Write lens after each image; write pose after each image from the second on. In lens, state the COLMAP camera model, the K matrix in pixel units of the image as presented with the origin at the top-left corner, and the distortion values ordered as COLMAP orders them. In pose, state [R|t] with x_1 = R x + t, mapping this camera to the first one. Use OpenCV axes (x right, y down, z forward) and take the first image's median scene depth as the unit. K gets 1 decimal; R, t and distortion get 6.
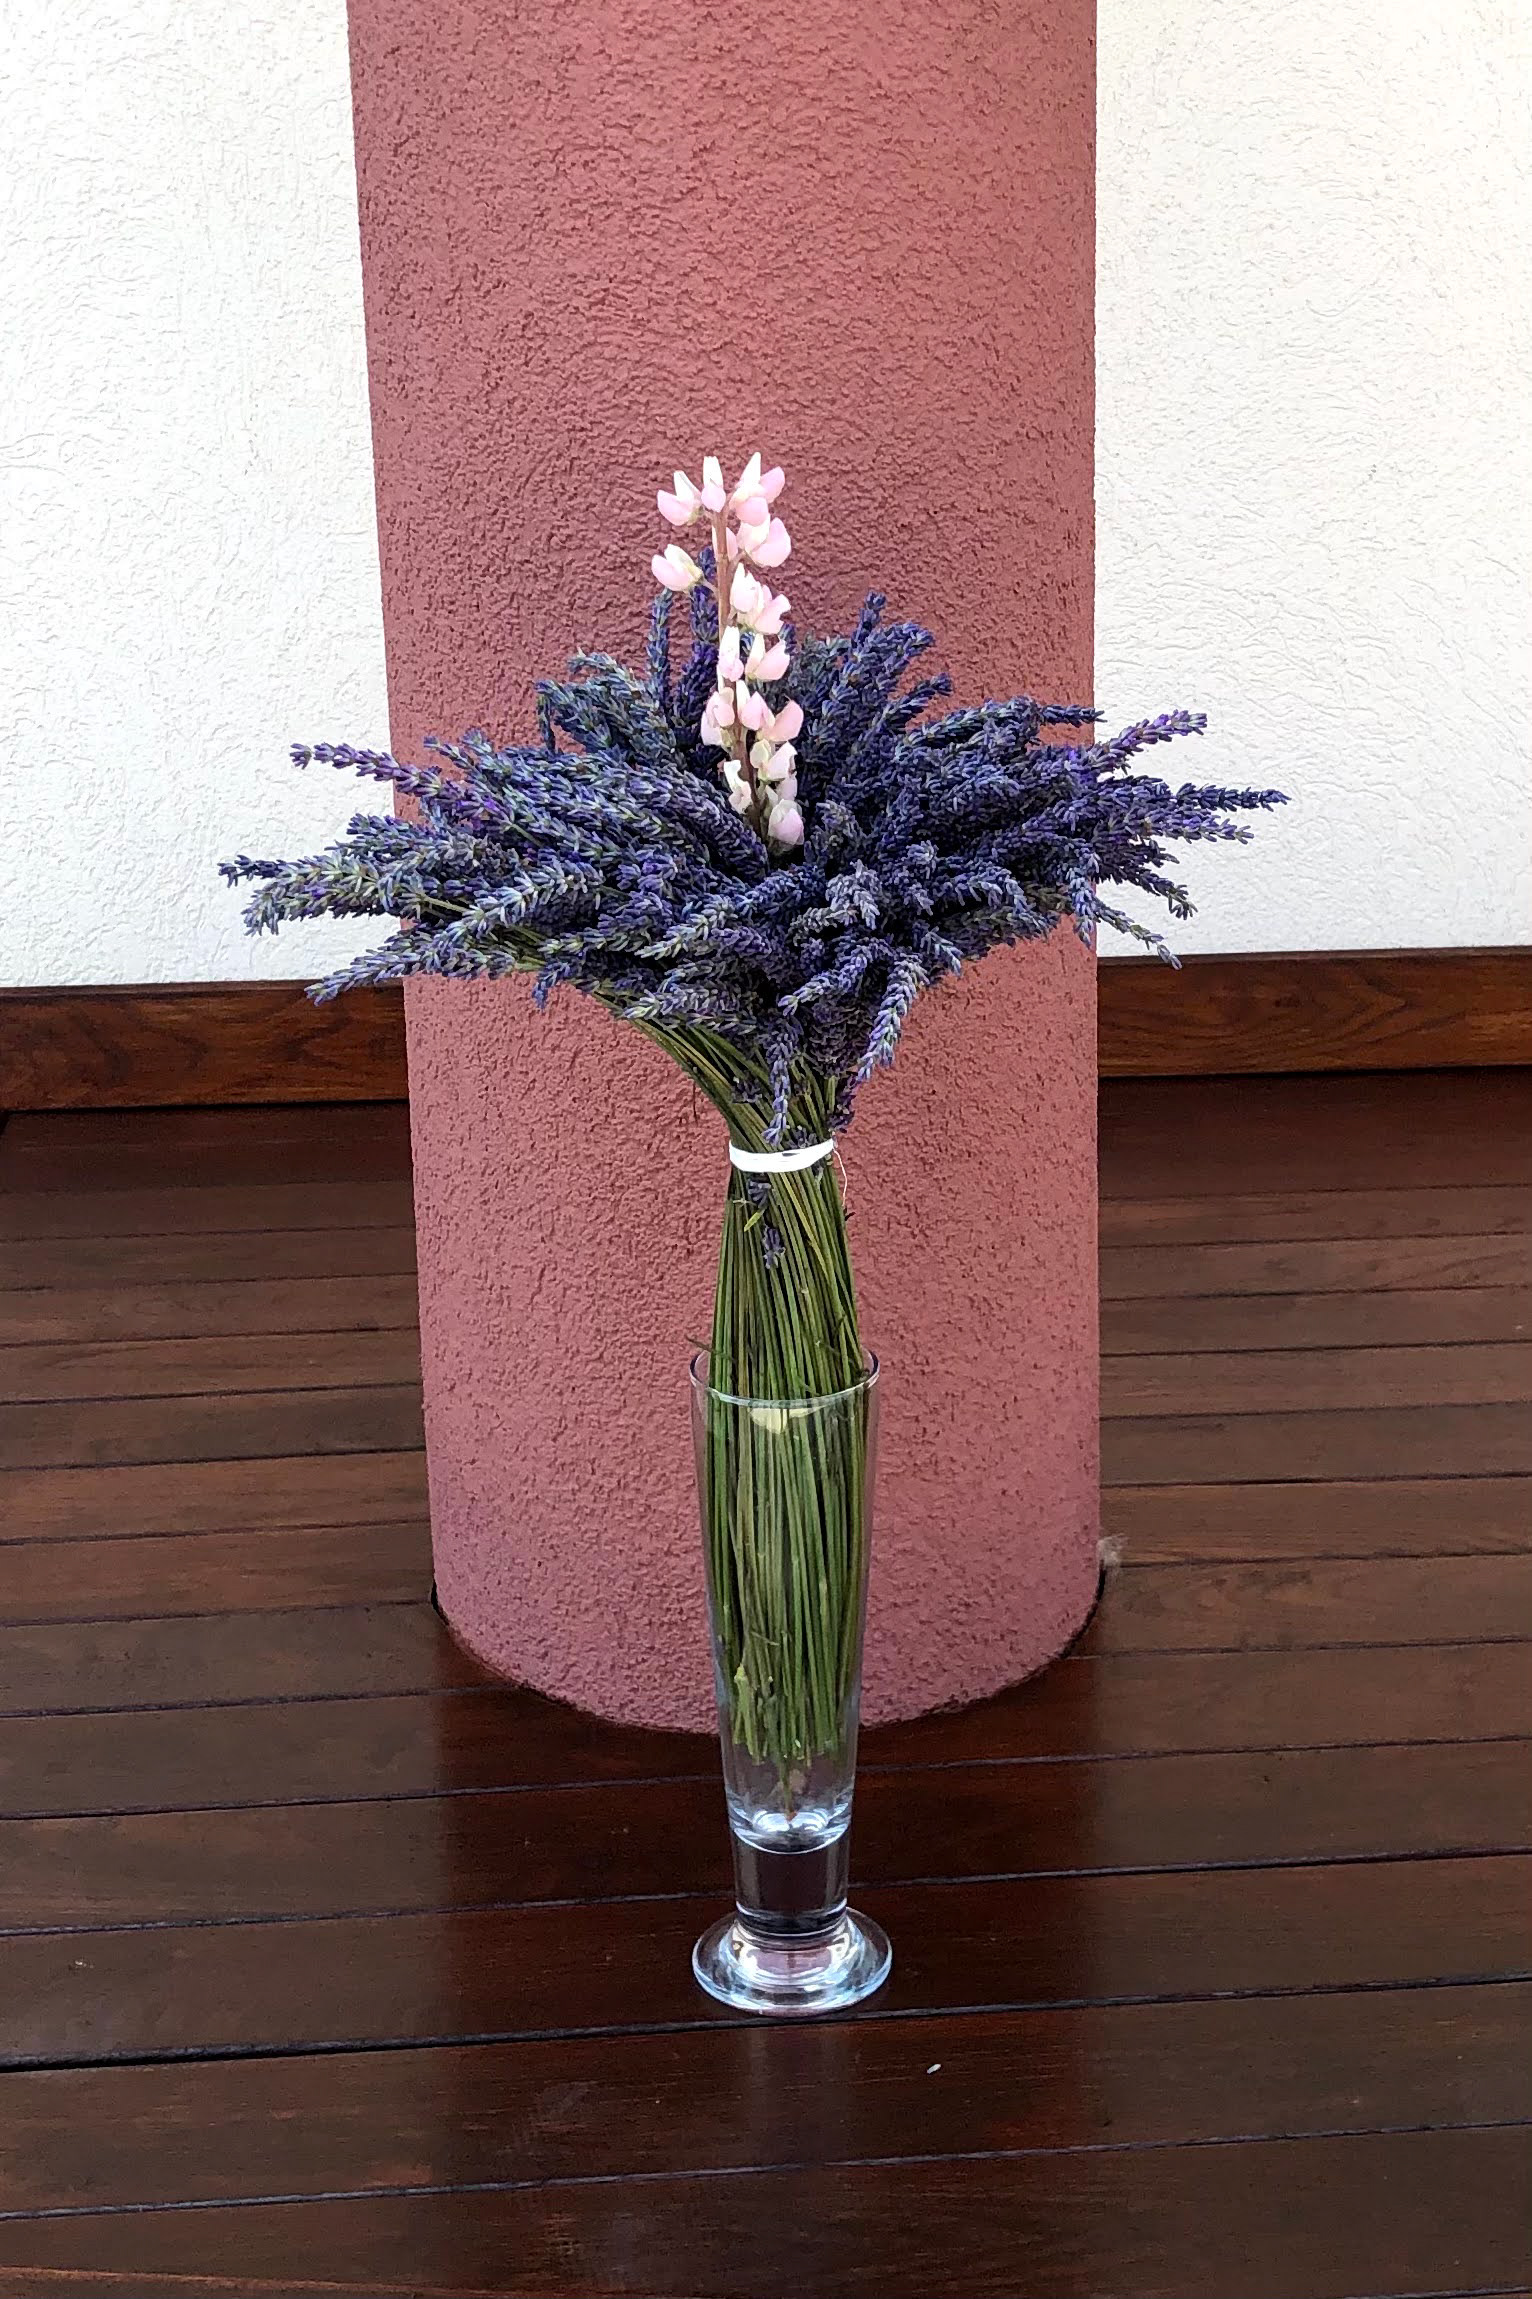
lens RADIAL K [[1858.5, 0, 768.6], [0, 1858.5, 1155.1], [0, 0, 1]] dist [0.006435, -0.000210]
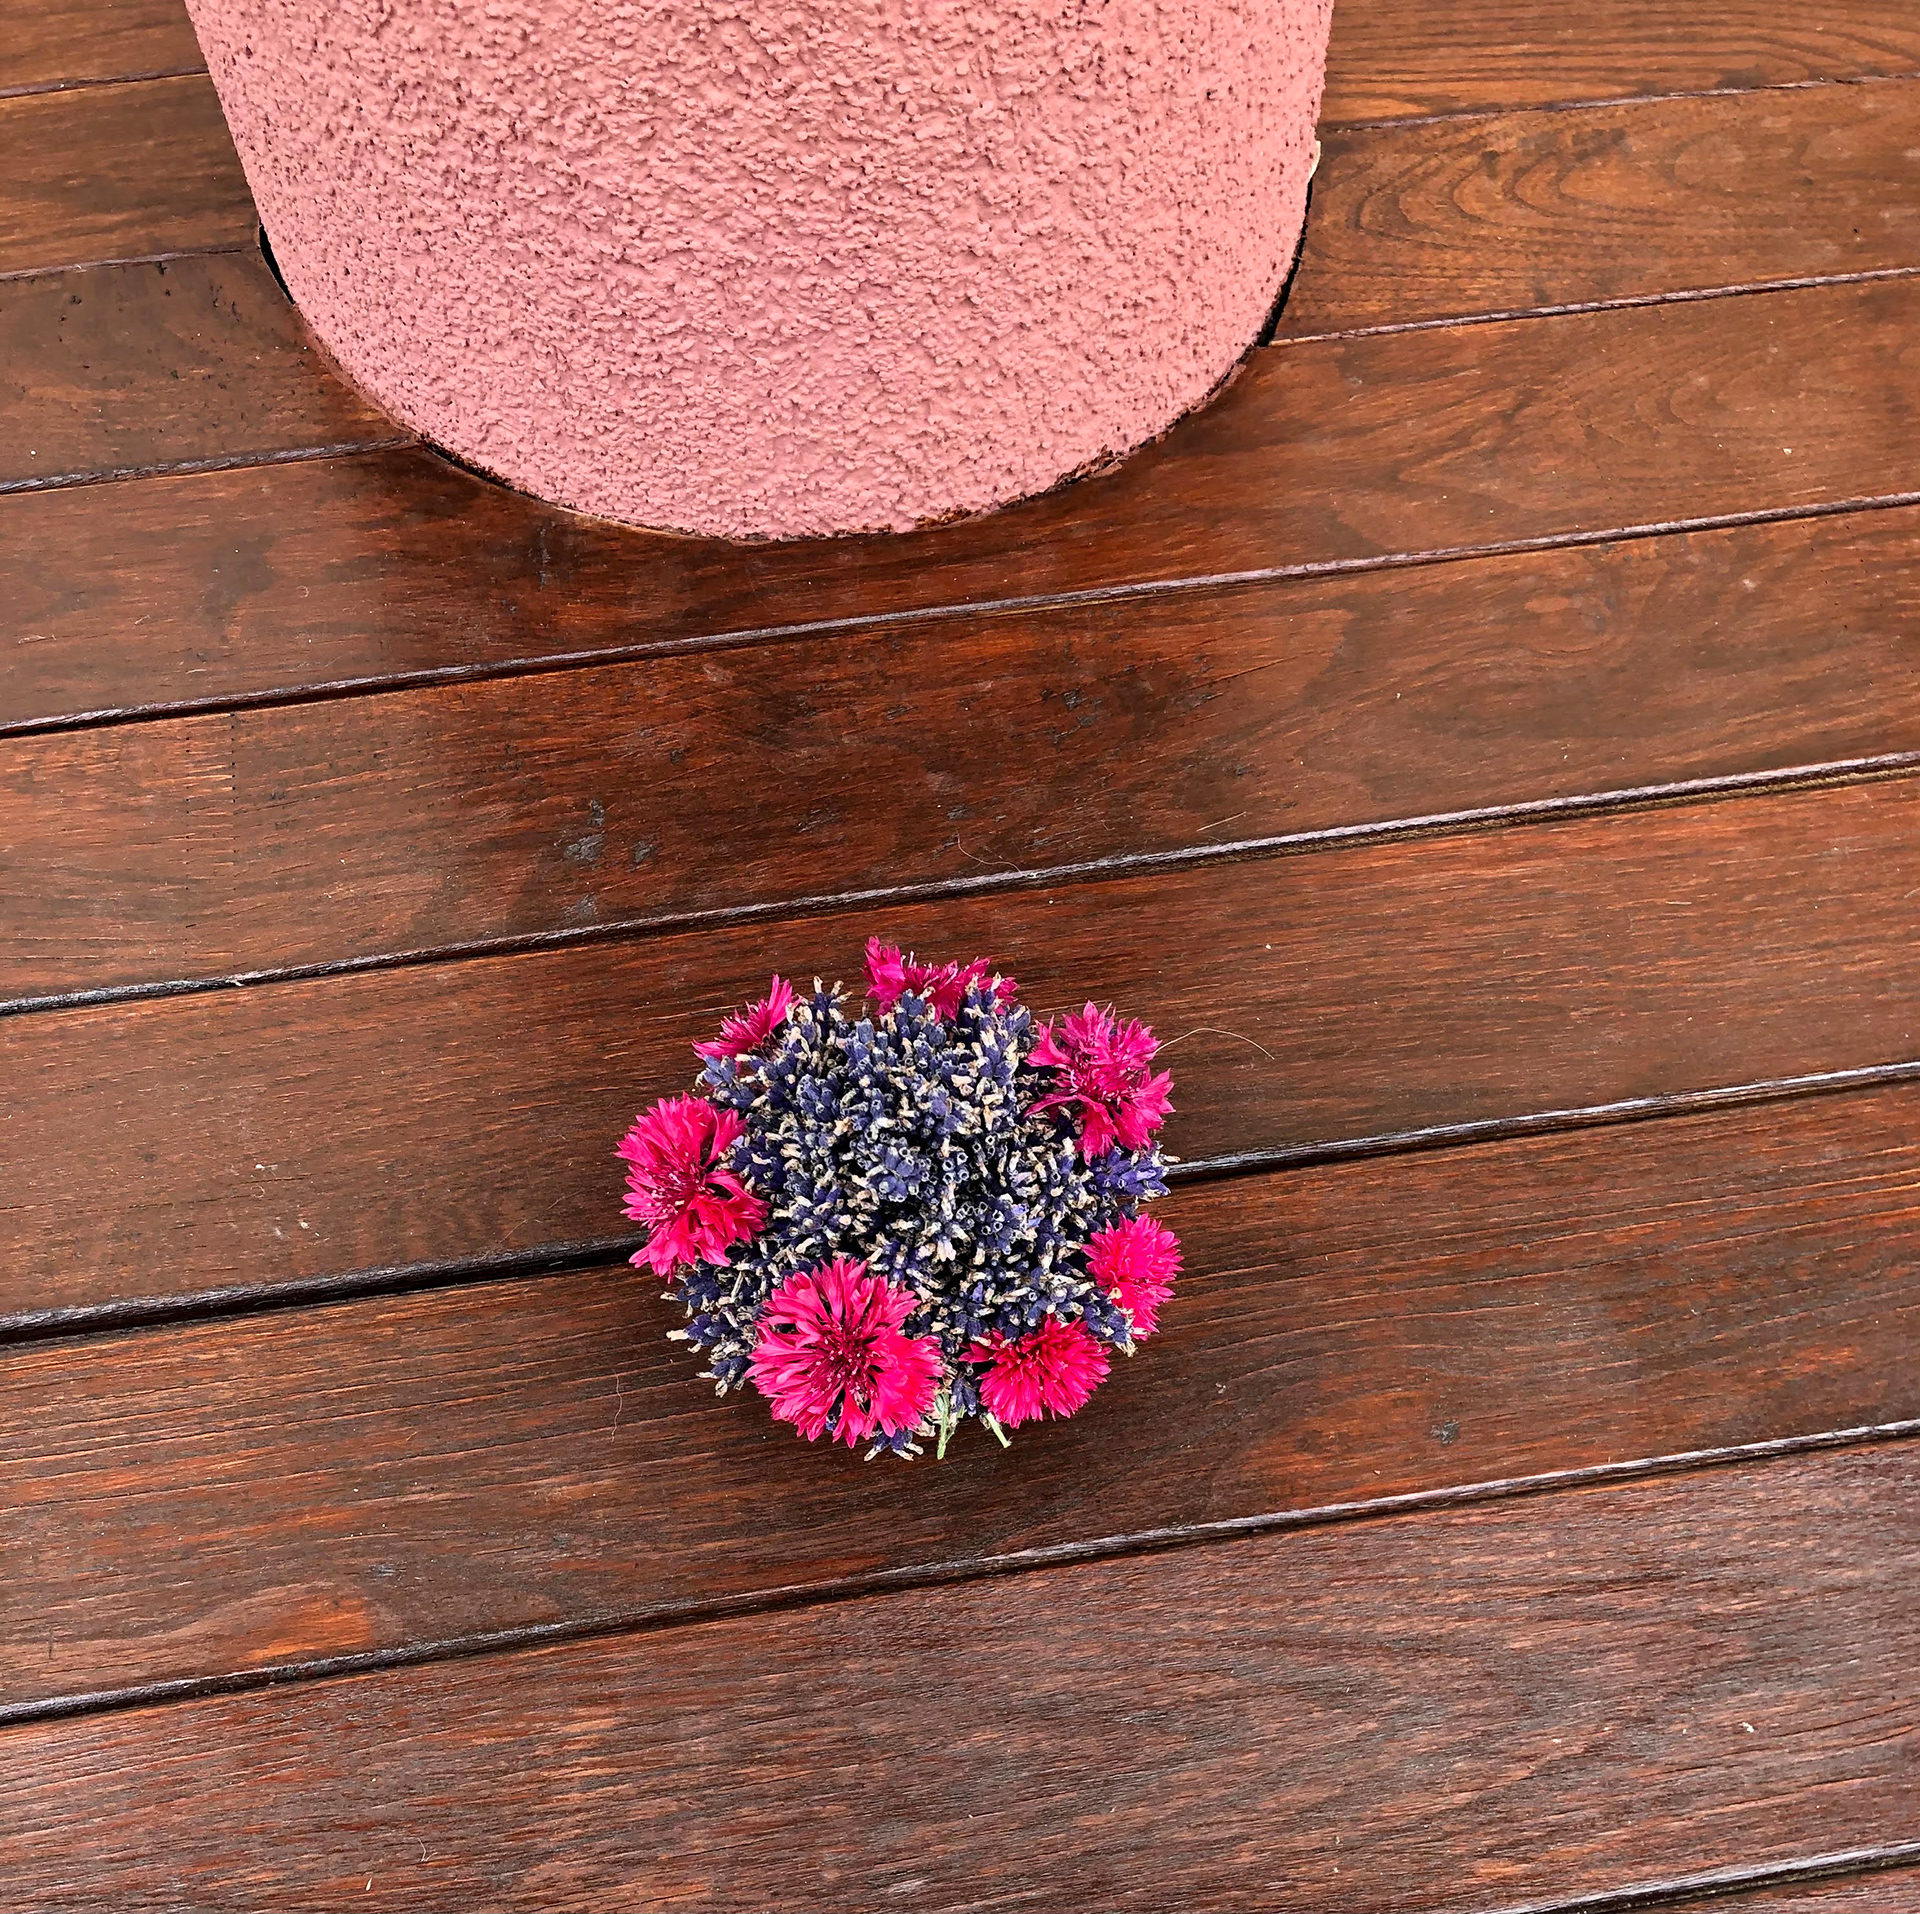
lens RADIAL K [[1759.9, 0, 920.8], [0, 1759.9, 922.1], [0, 0, 1]] dist [0.021342, 0.000000]
pose [[0.995587, -0.078512, 0.051407, -0.007175], [0.021529, 0.724258, 0.689193, -0.007748], [-0.091341, -0.685045, 0.722752, 0.460002]]
